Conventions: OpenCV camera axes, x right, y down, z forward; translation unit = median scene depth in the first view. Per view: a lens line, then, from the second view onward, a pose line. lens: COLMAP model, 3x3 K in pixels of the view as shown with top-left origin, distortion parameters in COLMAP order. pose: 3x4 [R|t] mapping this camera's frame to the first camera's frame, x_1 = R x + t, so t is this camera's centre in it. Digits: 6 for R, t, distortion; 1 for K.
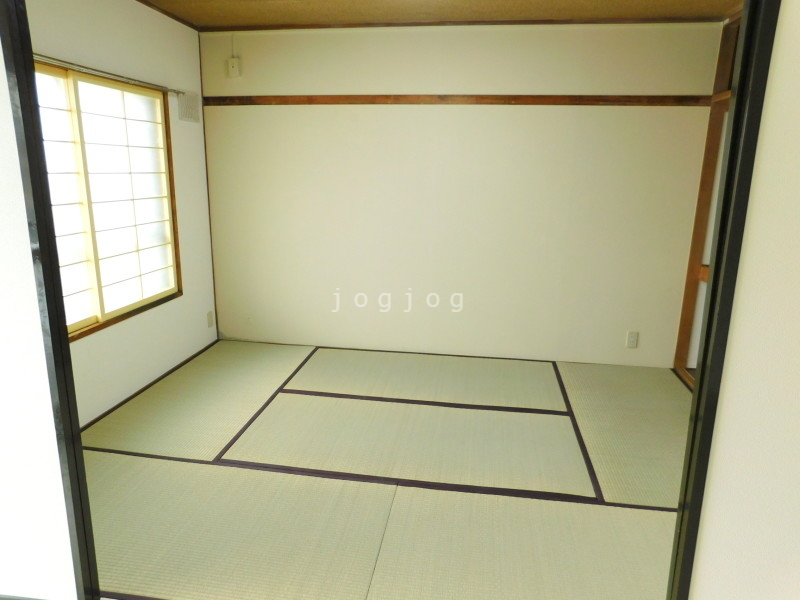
lens RADIAL K [[531.4, 0, 400.0], [0, 531.4, 301.2], [0, 0, 1]] dist [-0.037707, 0.004960]
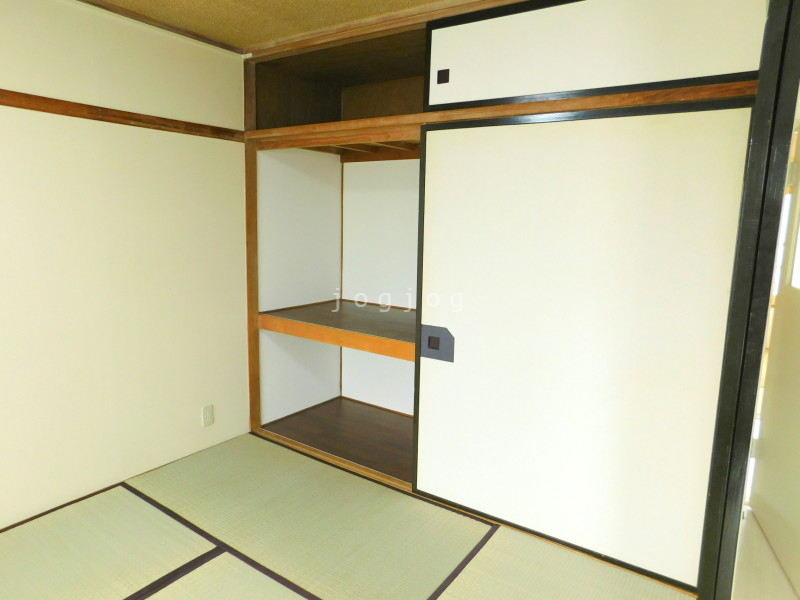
lens RADIAL K [[531.4, 0, 399.0], [0, 531.4, 293.9], [0, 0, 1]] dist [-0.037707, 0.004960]
pose [[0.439053, -0.129940, 0.889015, -0.148633], [0.202896, 0.978265, 0.042782, -0.096990], [-0.875252, 0.161594, 0.455875, 0.378818]]
